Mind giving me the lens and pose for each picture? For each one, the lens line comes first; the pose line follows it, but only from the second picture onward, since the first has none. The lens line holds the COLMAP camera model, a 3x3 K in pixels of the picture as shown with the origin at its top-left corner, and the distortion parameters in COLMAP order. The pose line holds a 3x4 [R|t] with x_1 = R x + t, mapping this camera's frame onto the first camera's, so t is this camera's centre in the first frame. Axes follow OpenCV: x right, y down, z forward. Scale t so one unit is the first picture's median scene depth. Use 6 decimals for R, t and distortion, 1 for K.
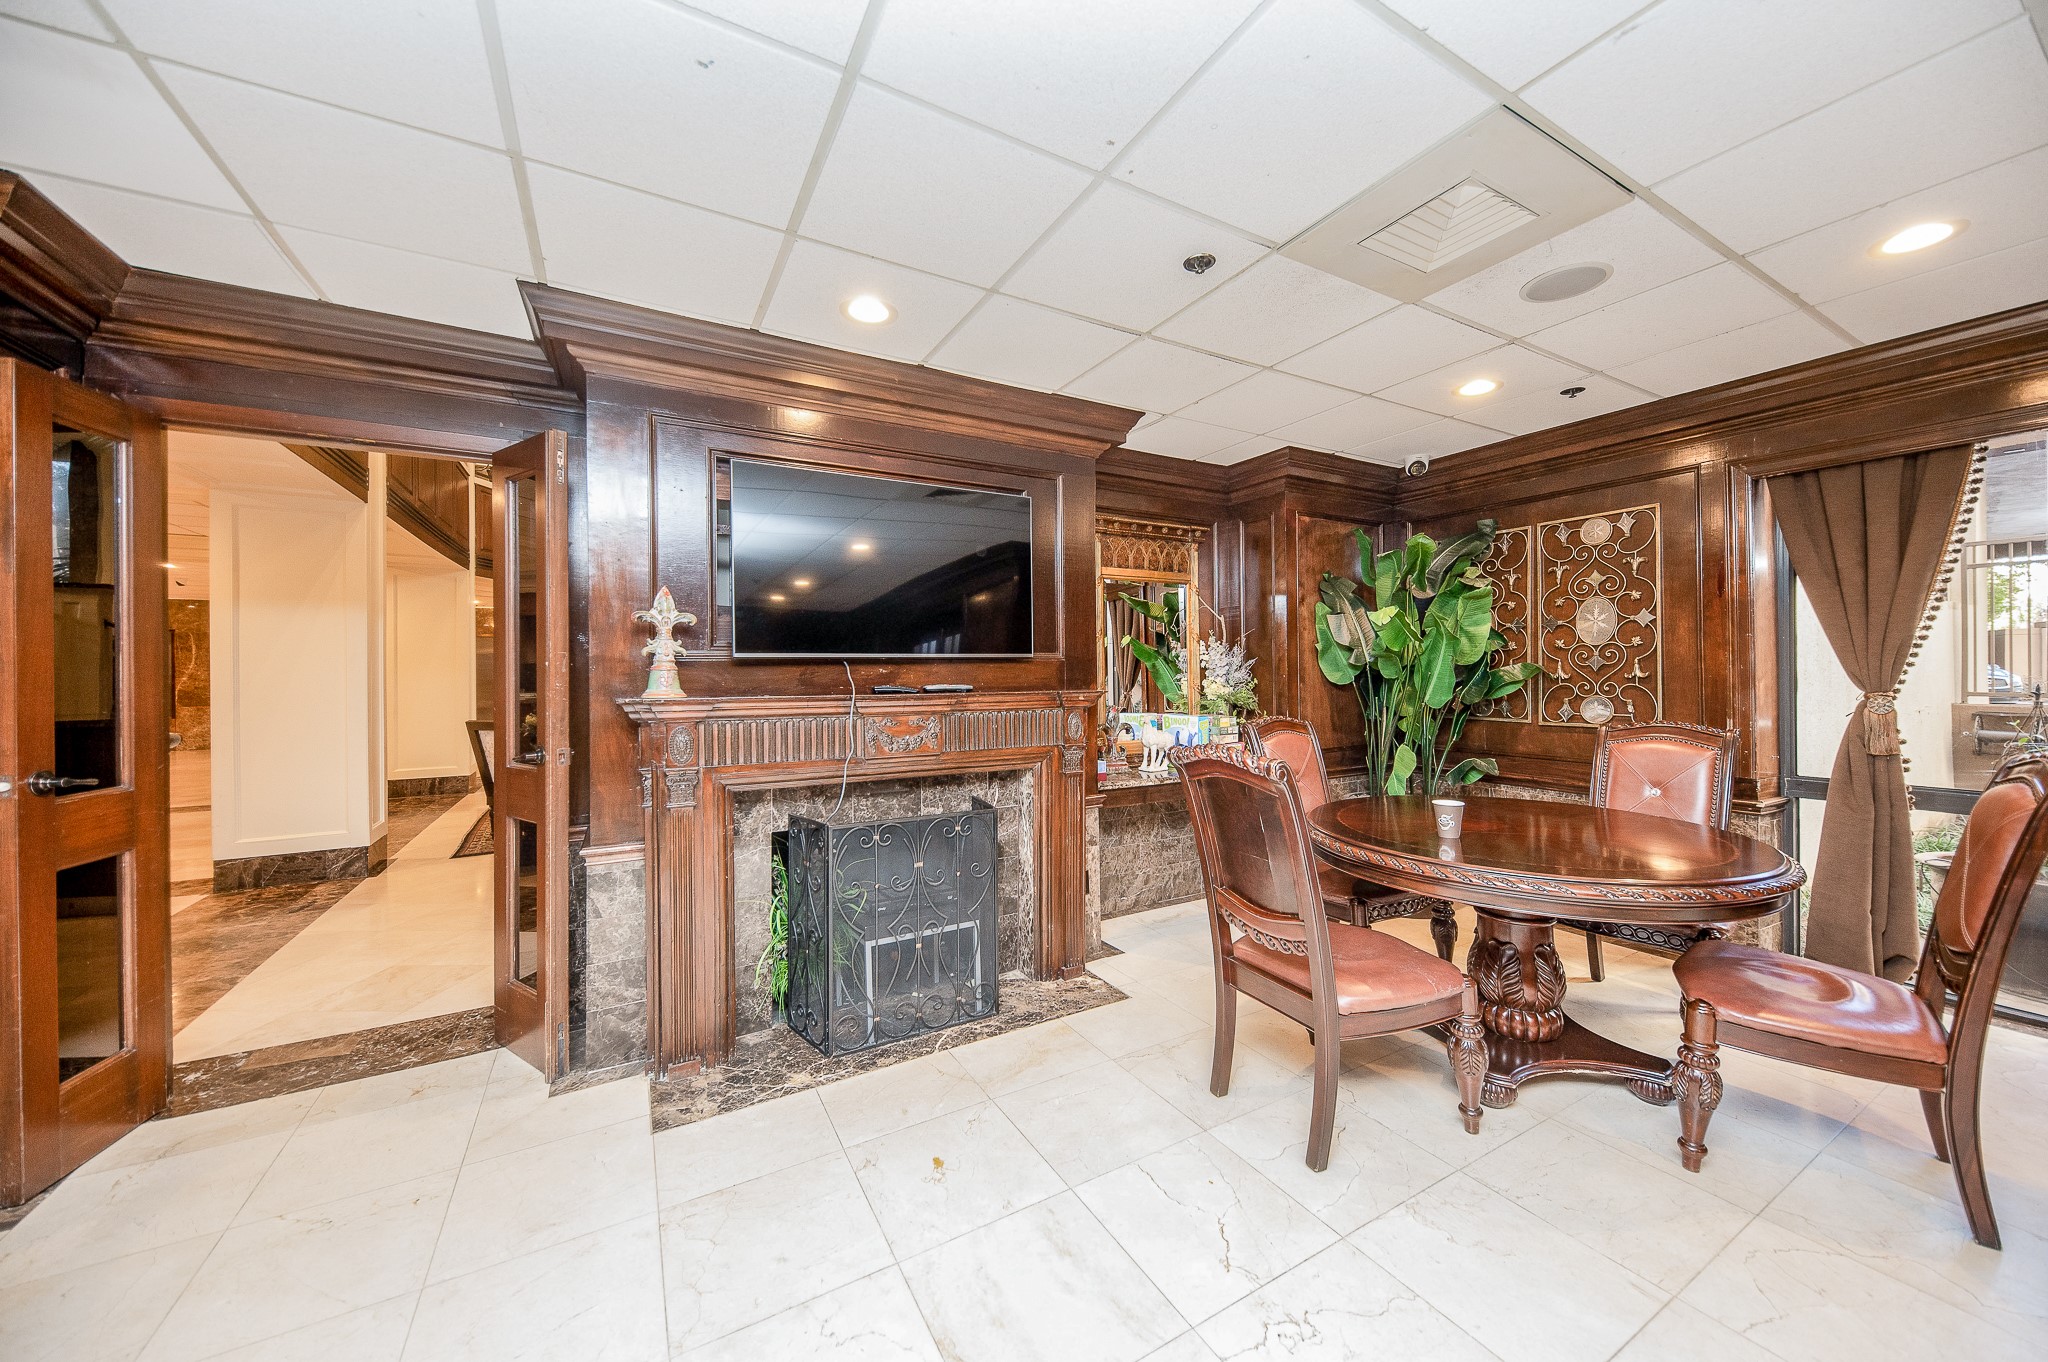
lens RADIAL K [[729.1, 0, 1040.1], [0, 729.1, 672.4], [0, 0, 1]] dist [0.000061, -0.000001]
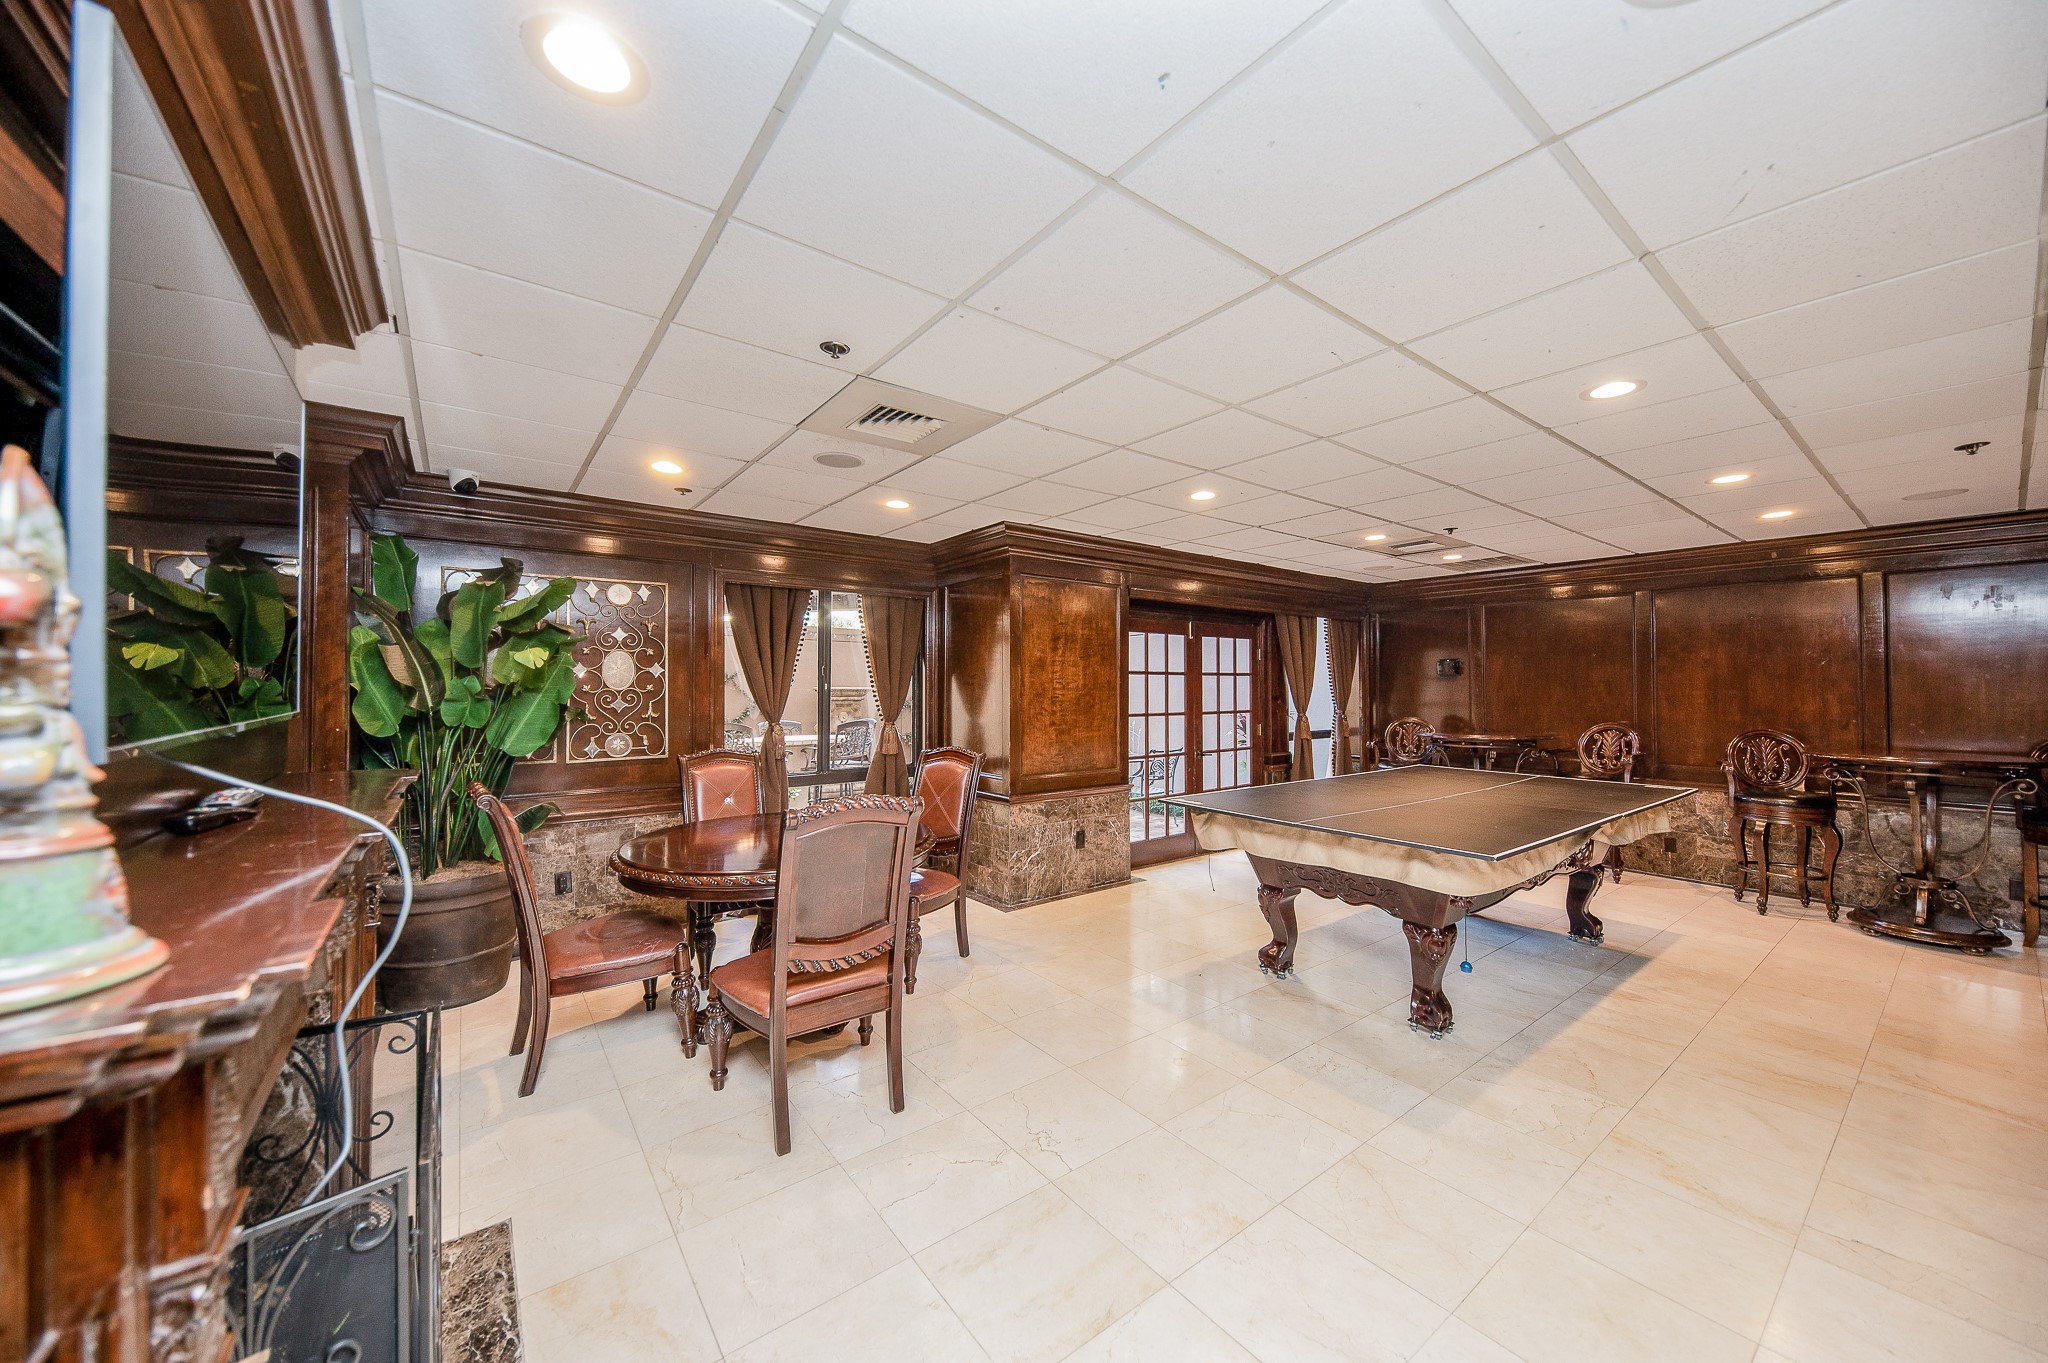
lens RADIAL K [[729.1, 0, 1037.5], [0, 729.1, 685.0], [0, 0, 1]] dist [0.000061, -0.000001]
pose [[-0.137735, 0.008537, 0.990432, -0.525293], [0.000905, 0.999964, -0.008493, -0.037658], [-0.990469, -0.000273, -0.137738, 0.515975]]
